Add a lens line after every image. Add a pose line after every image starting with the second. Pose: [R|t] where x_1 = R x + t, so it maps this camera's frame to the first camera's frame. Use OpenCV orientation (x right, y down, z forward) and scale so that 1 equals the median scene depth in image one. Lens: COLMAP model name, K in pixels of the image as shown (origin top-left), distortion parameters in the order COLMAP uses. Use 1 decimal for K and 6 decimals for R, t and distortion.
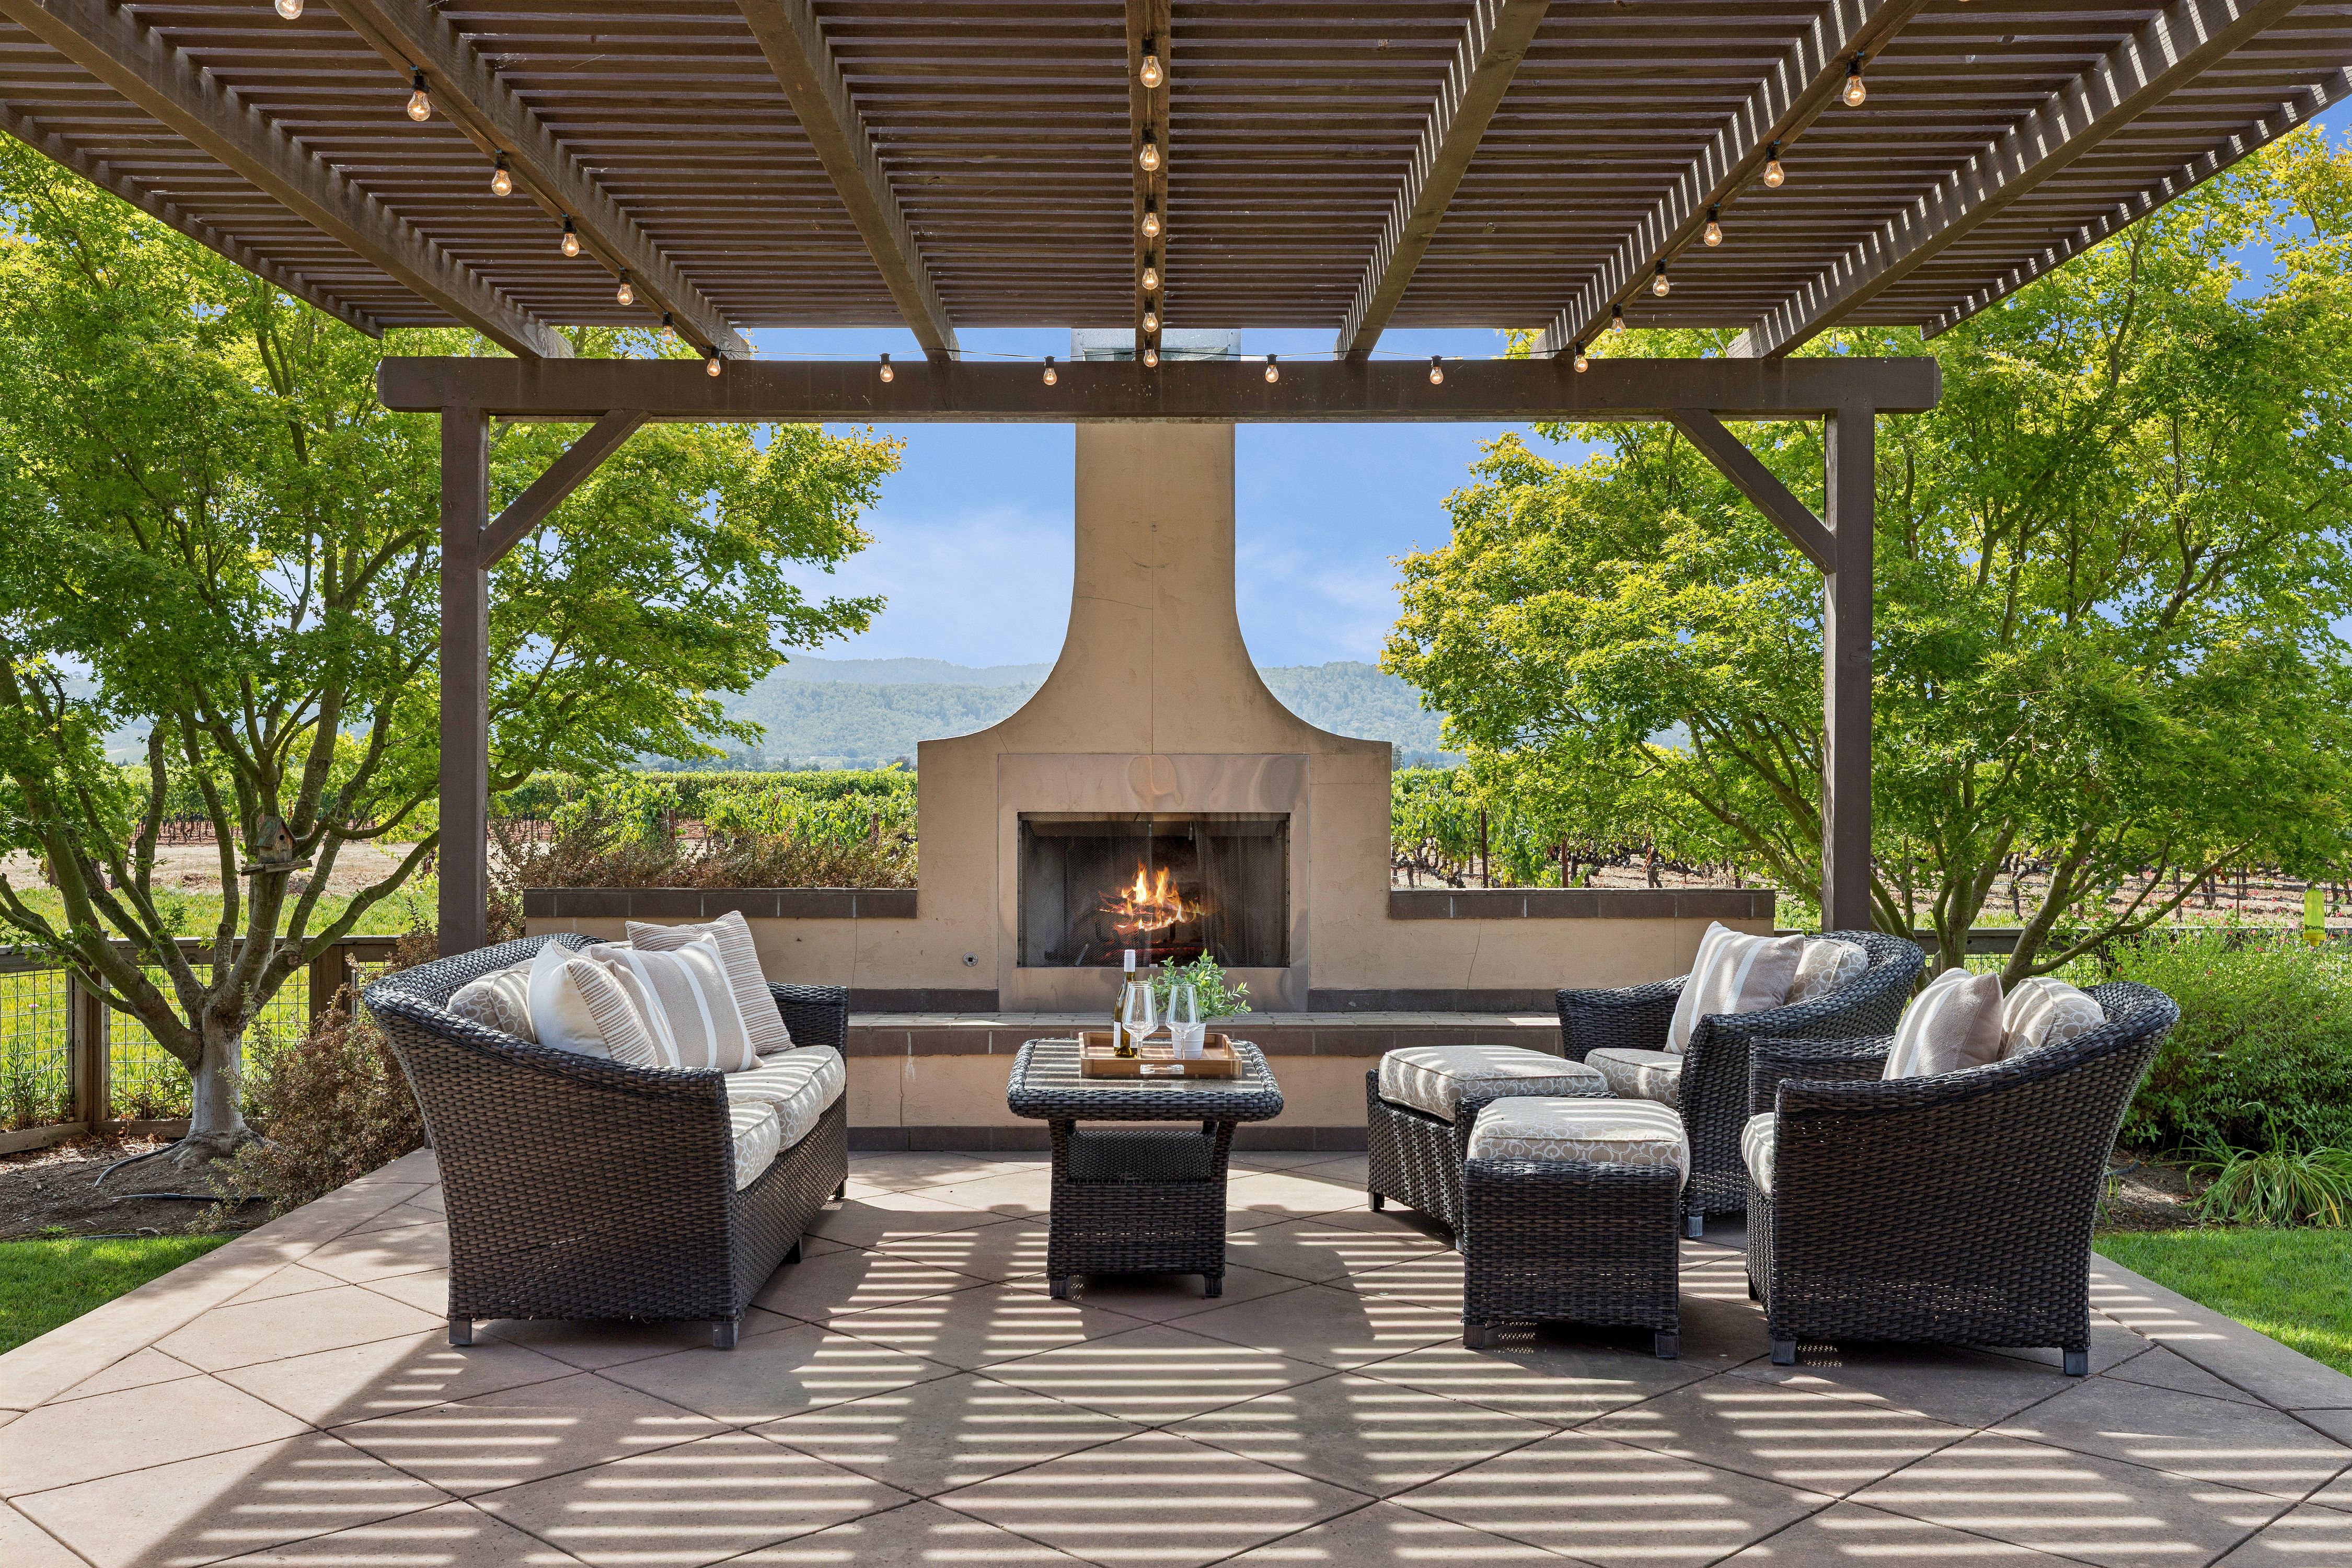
lens RADIAL K [[2200.7, 0, 1193.4], [0, 2200.7, 850.9], [0, 0, 1]] dist [-0.001758, 0.000000]
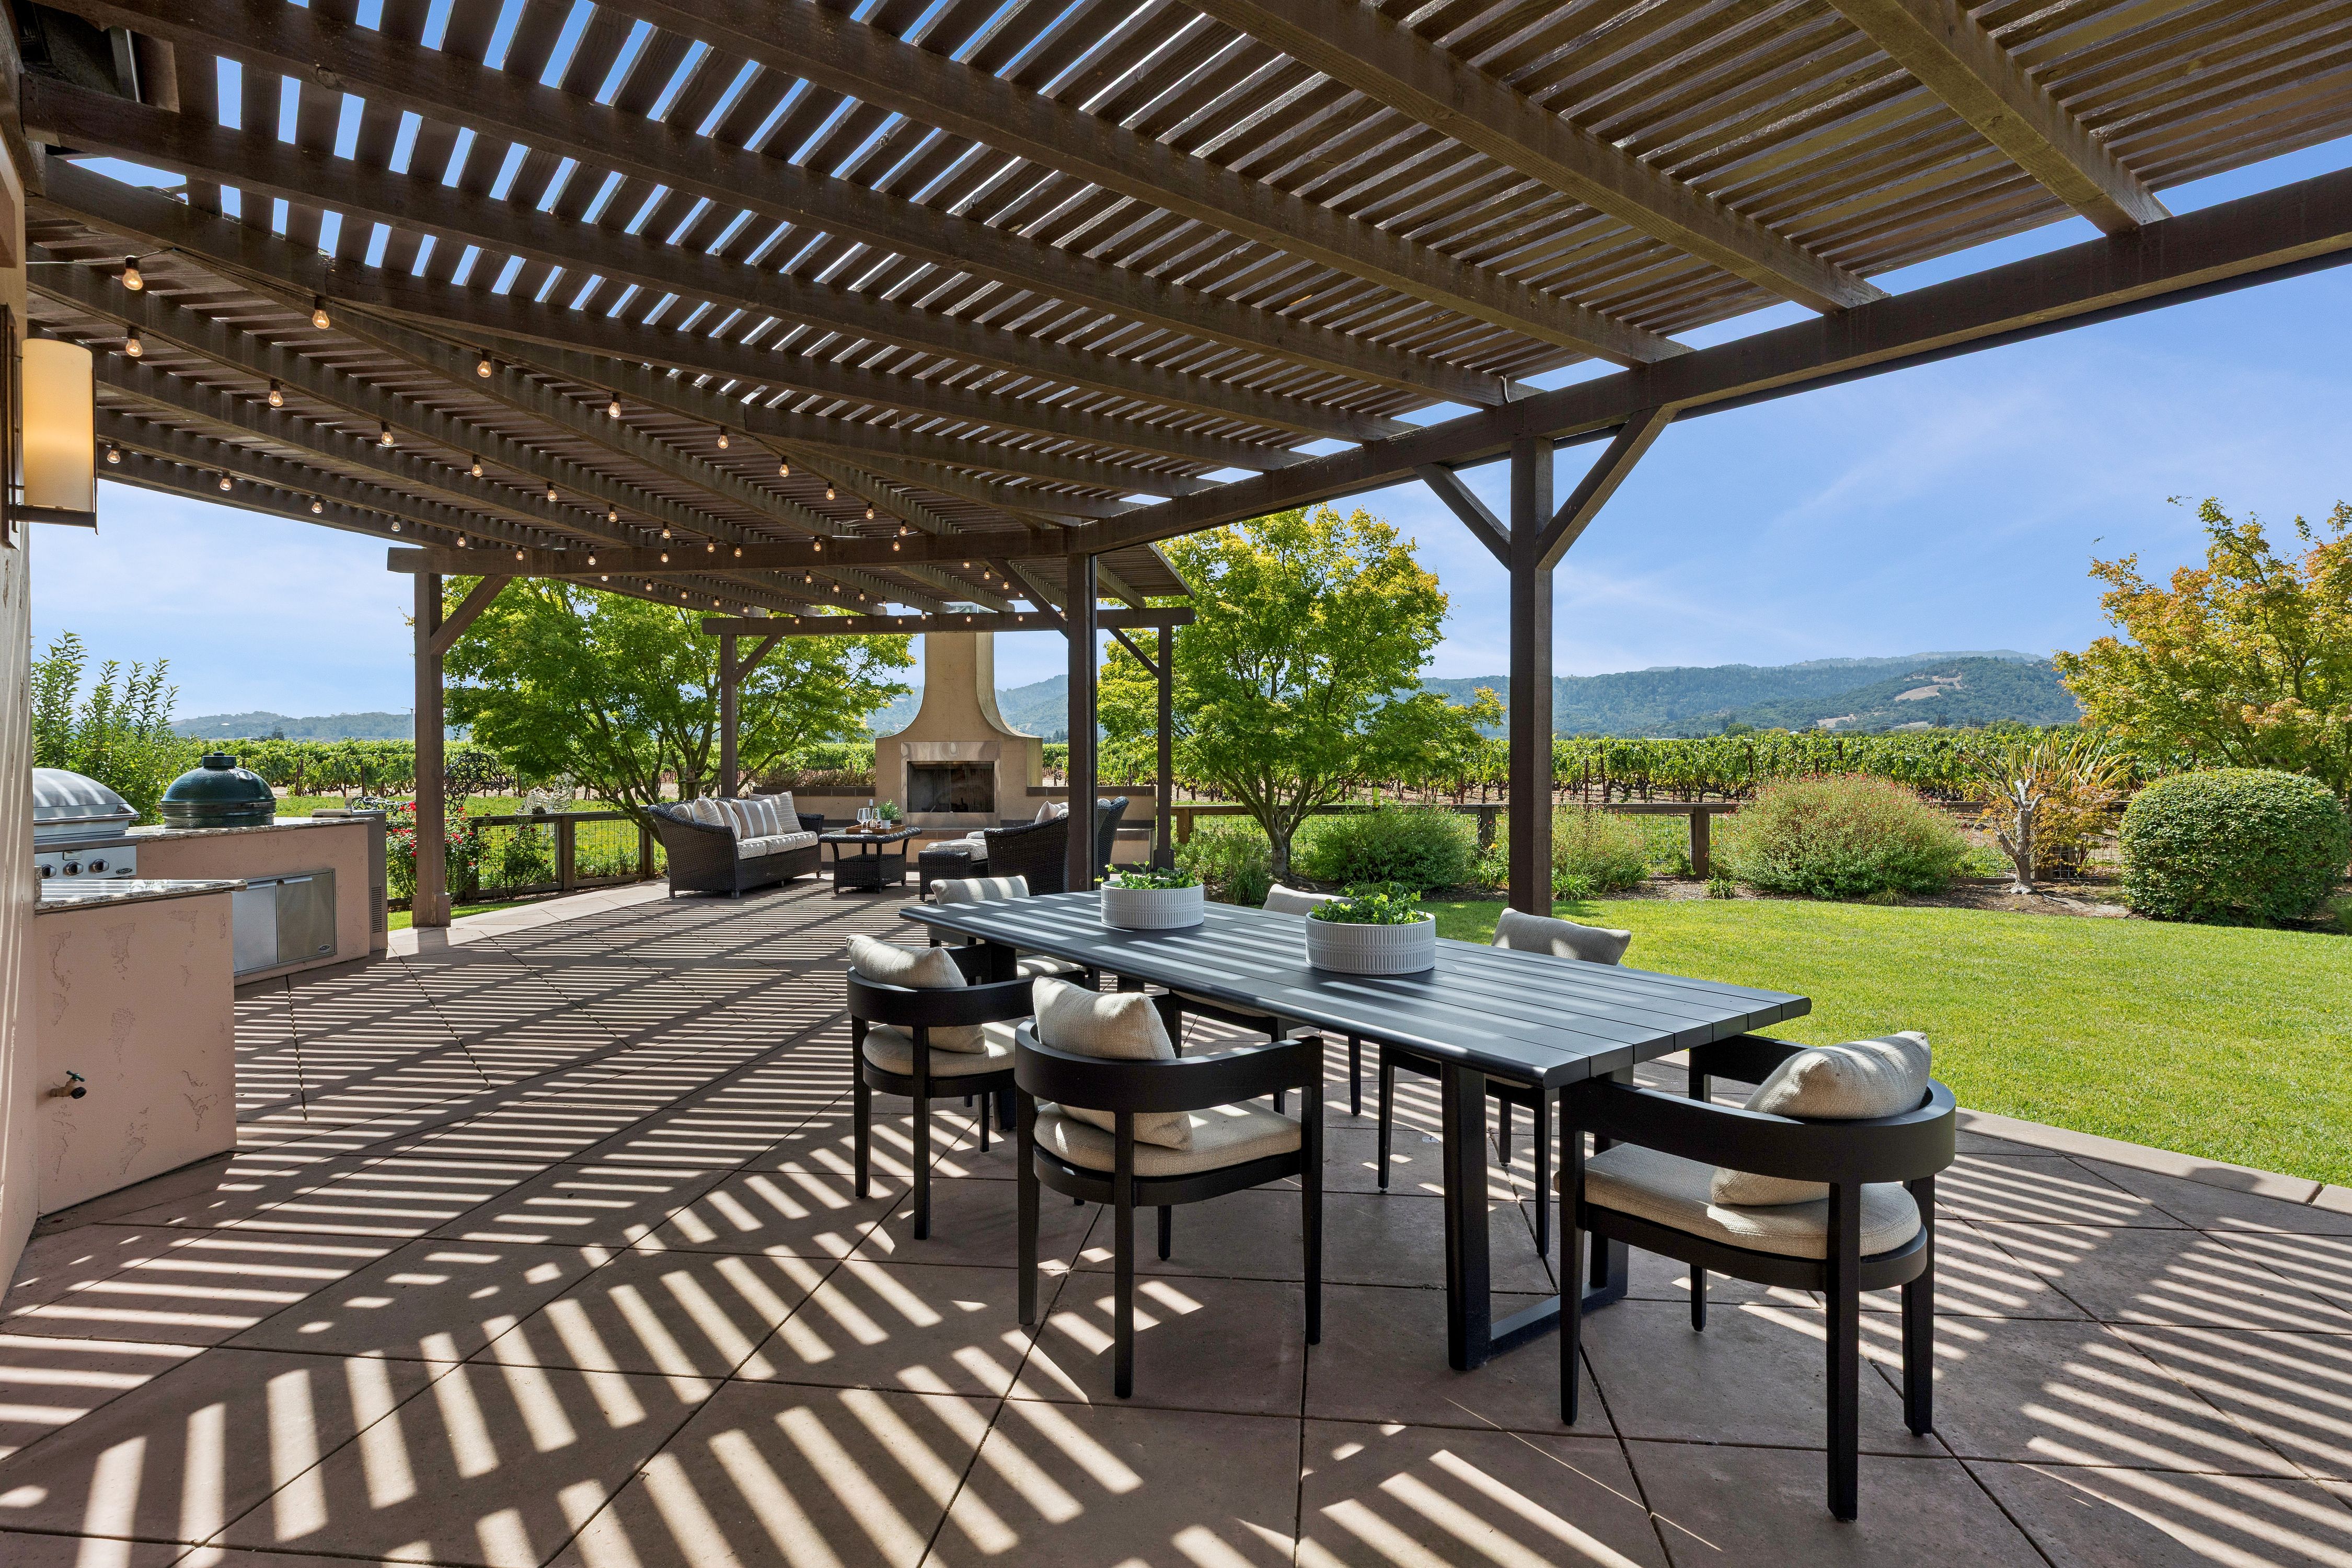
lens RADIAL K [[1198.0, 0, 1163.1], [0, 1198.0, 767.2], [0, 0, 1]] dist [-0.000866, -0.000034]
pose [[0.990894, -0.005514, -0.134532, 0.512663], [0.003594, 0.999888, -0.014512, 0.017586], [0.134597, 0.013897, 0.990803, -0.611990]]
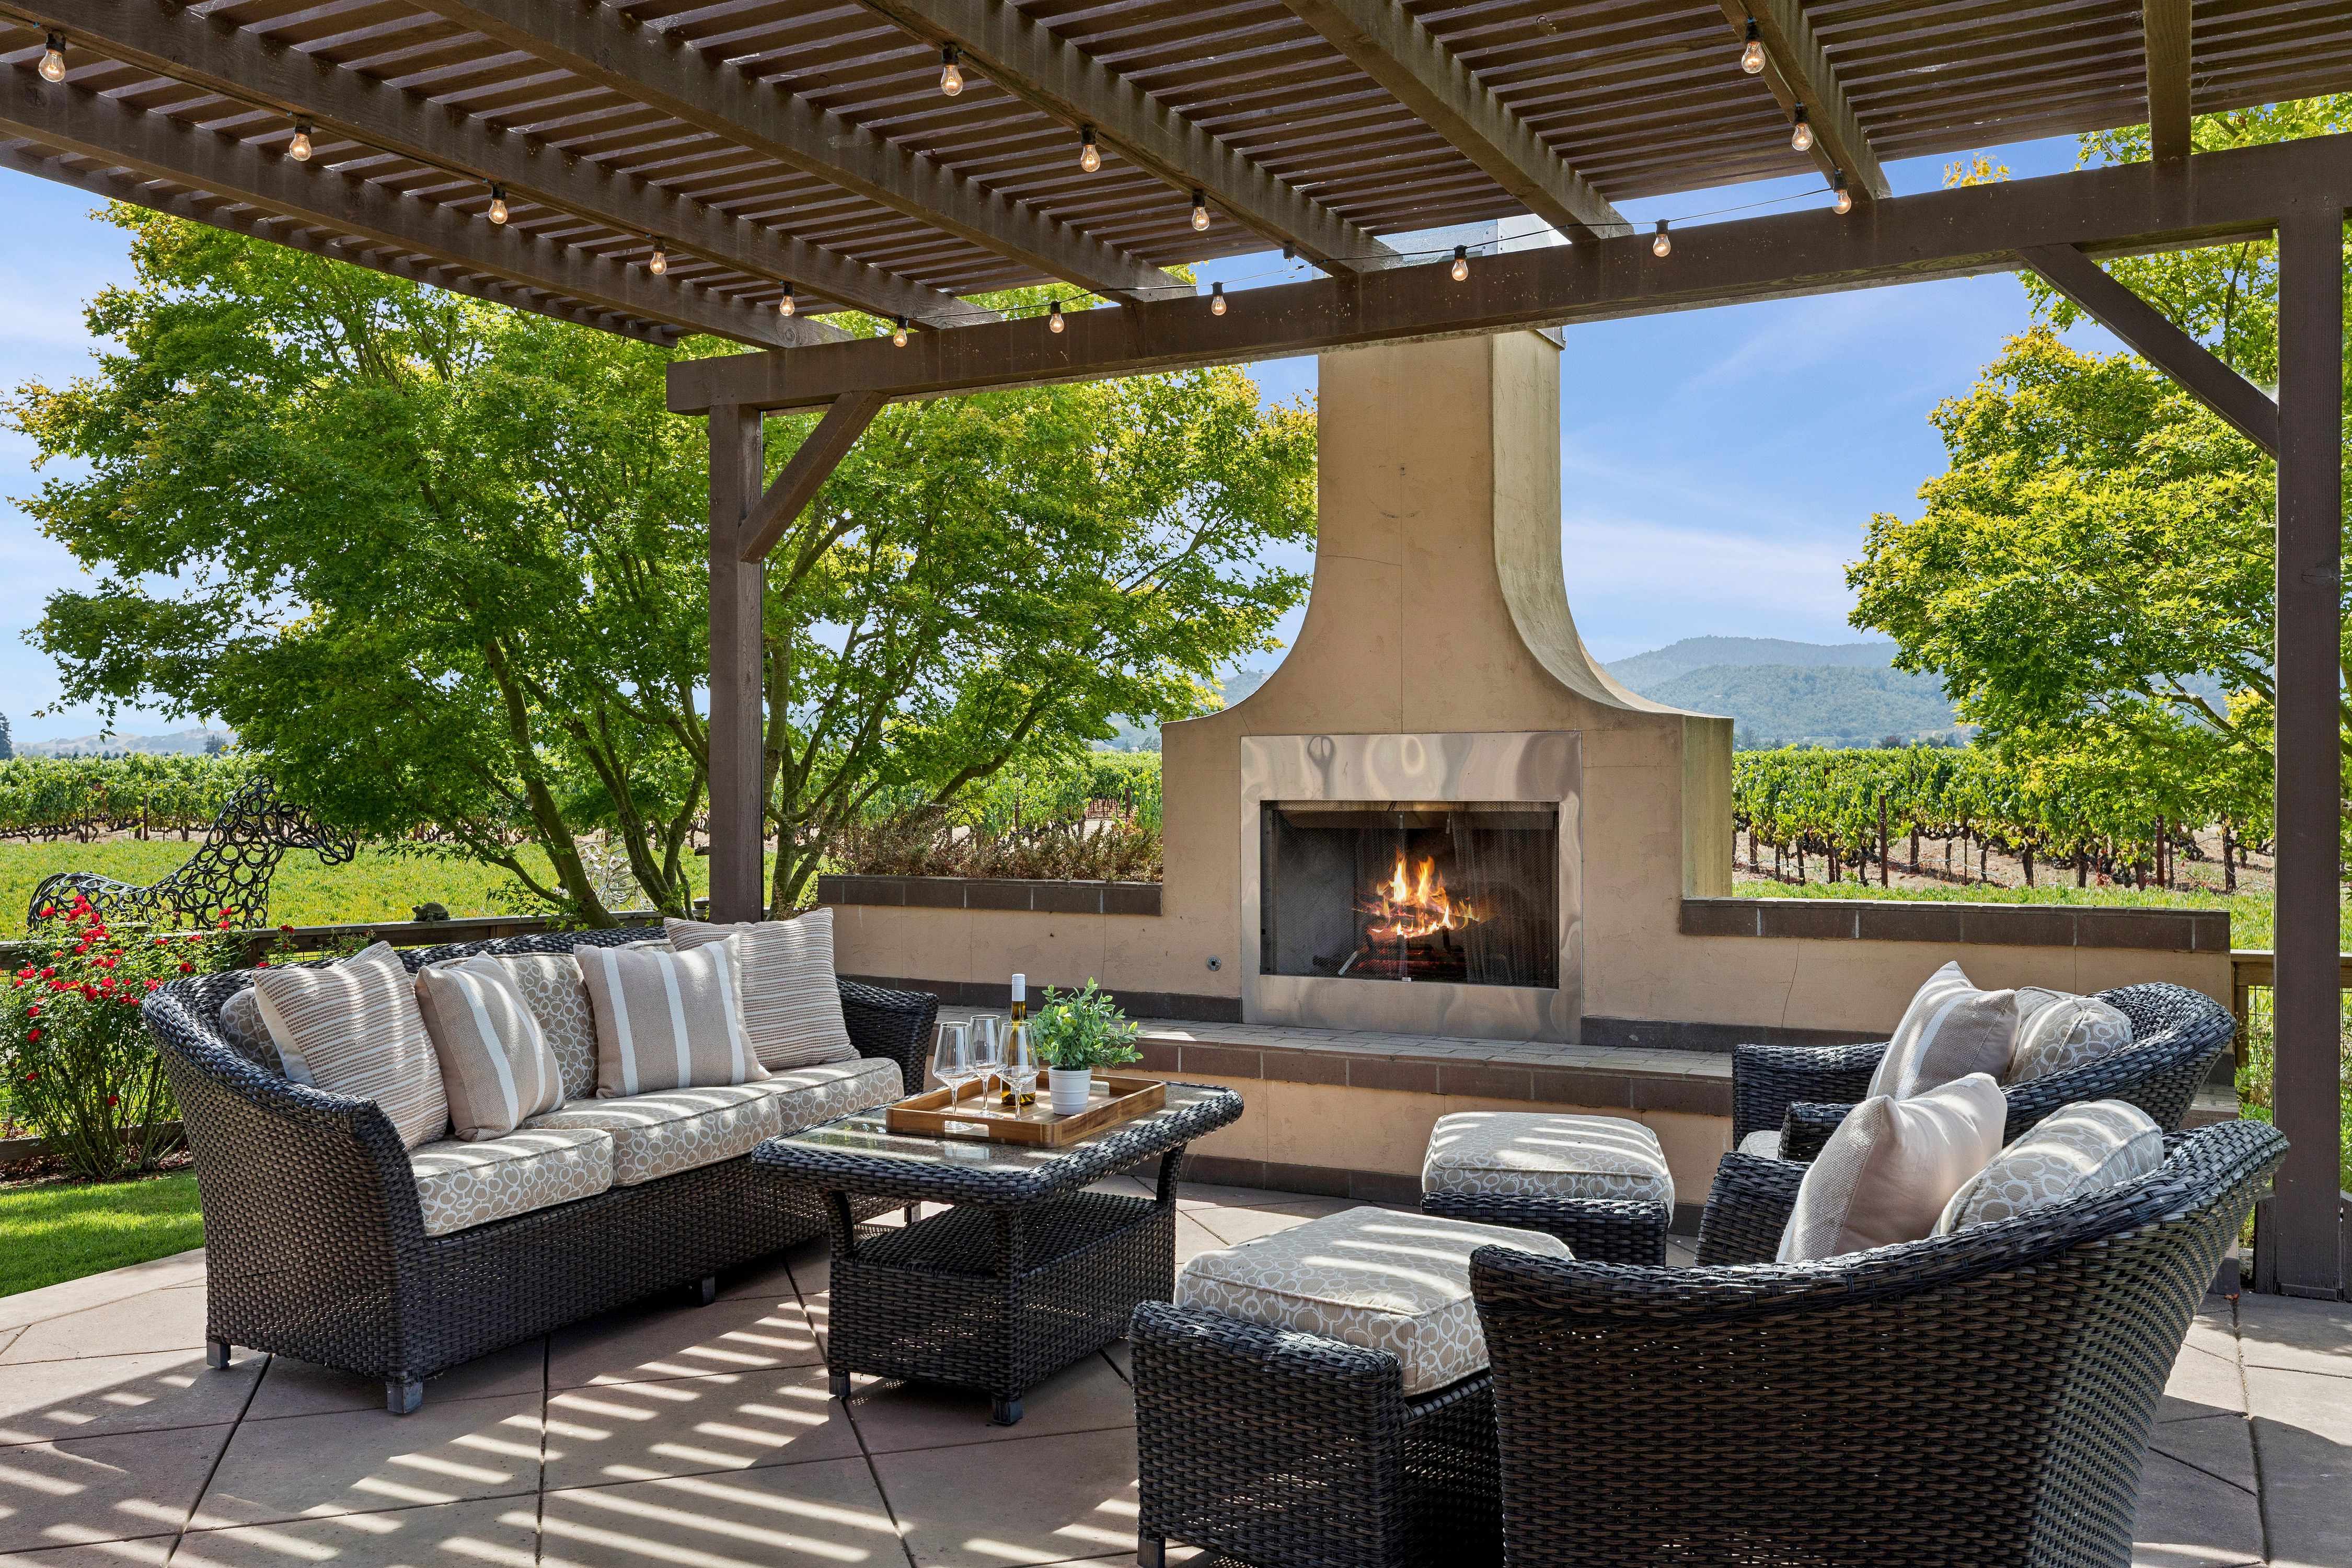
lens RADIAL K [[1990.3, 0, 1112.7], [0, 1990.3, 764.3], [0, 0, 1]] dist [0.002609, 0.007074]
pose [[0.874978, -0.007519, -0.484105, 0.271894], [-0.006940, 0.999582, -0.028068, -0.009439], [0.484114, 0.027918, 0.874560, 0.273556]]
